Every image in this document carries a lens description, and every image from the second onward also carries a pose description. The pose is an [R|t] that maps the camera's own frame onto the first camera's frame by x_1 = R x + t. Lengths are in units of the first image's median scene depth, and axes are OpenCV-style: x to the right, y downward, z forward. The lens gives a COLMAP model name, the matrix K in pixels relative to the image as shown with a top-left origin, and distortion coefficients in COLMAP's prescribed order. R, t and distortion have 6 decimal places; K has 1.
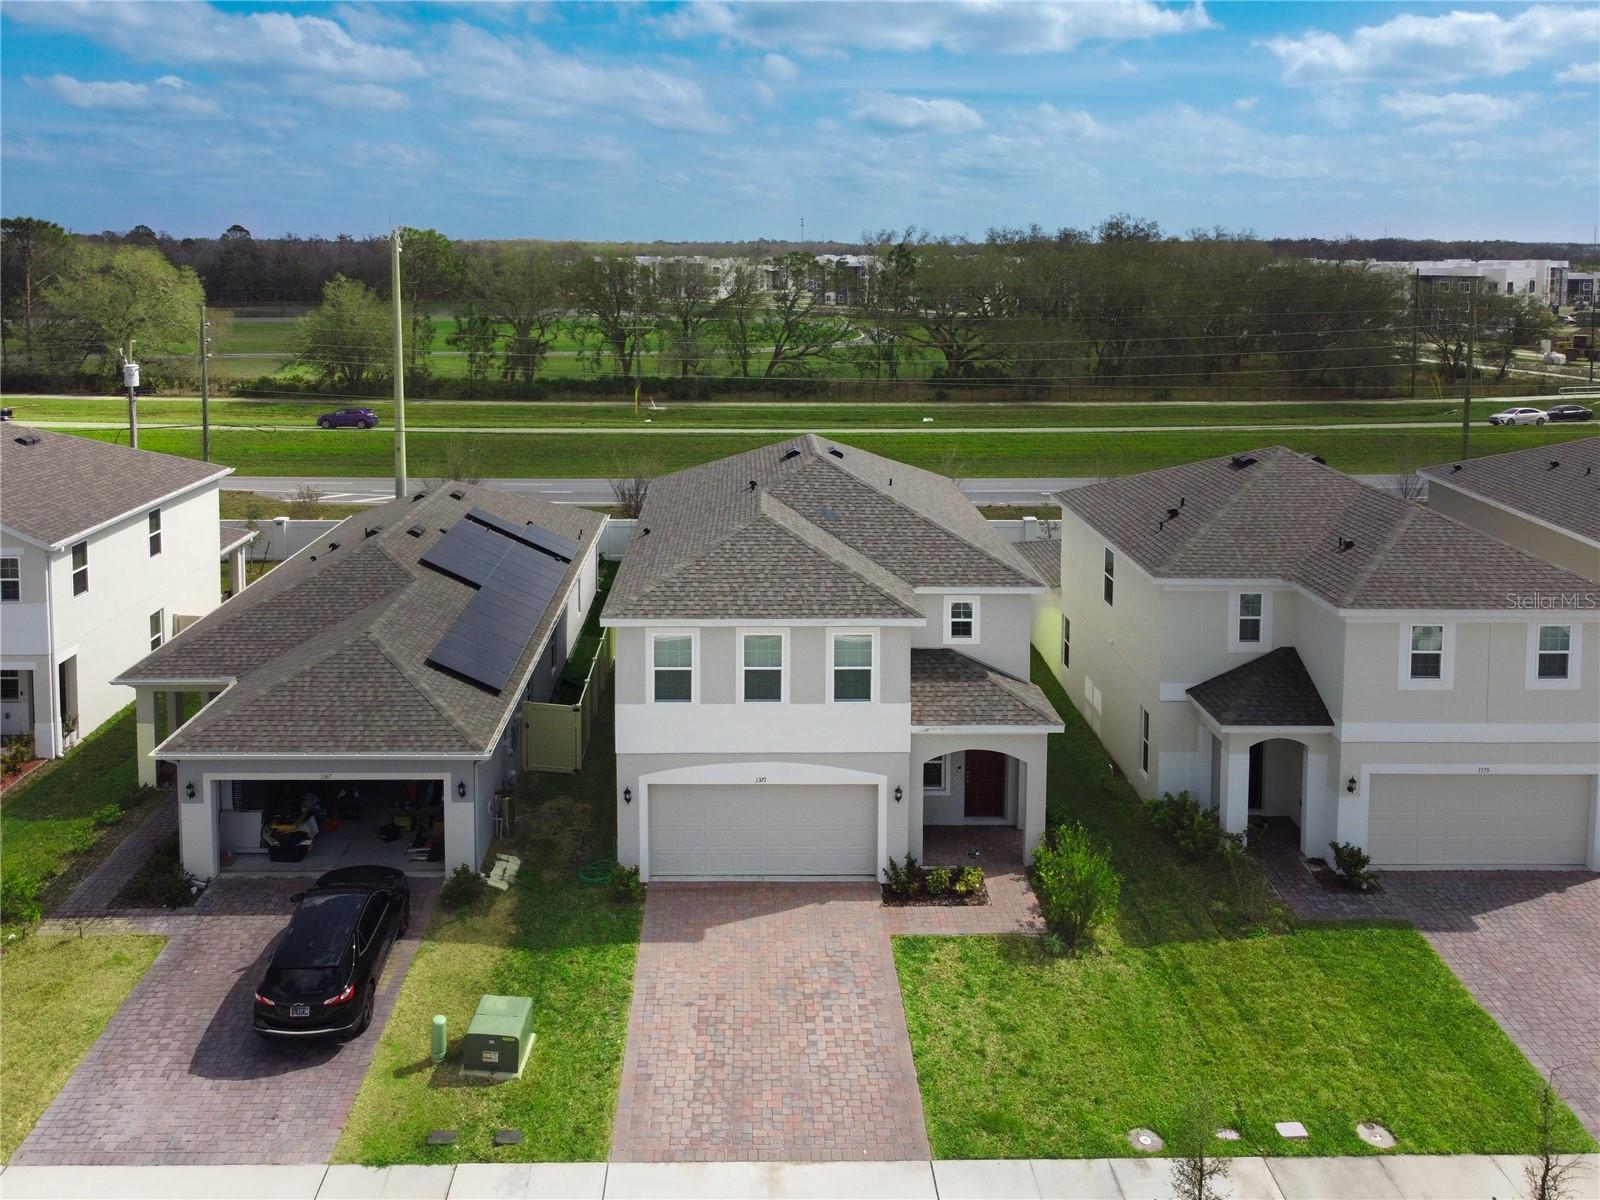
lens RADIAL K [[1304.4, 0, 755.1], [0, 1304.4, 333.0], [0, 0, 1]] dist [0.016891, 0.001114]
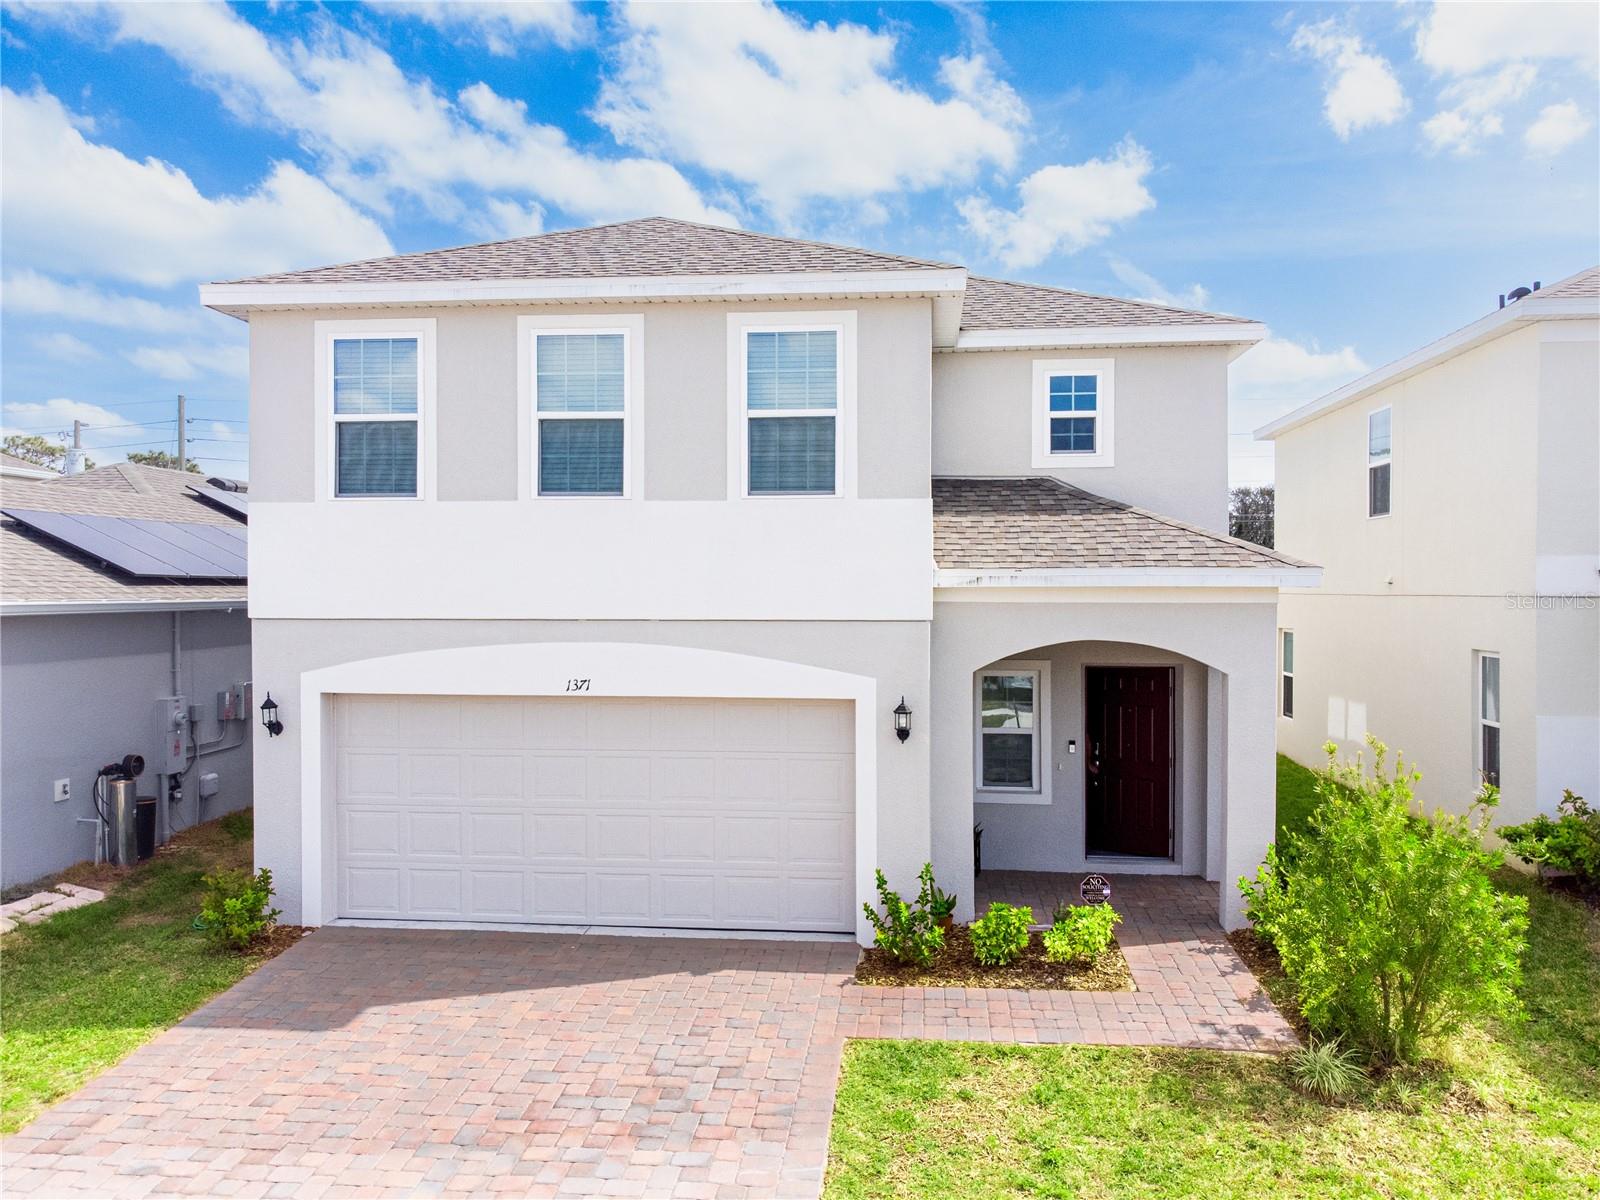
lens RADIAL K [[1212.6, 0, 800.5], [0, 1212.6, 603.6], [0, 0, 1]] dist [0.011327, 0.014813]
pose [[0.993594, -0.001412, -0.112998, 0.123091], [-0.005050, 0.998368, -0.056887, 0.344689], [0.112894, 0.057093, 0.991965, 0.632135]]
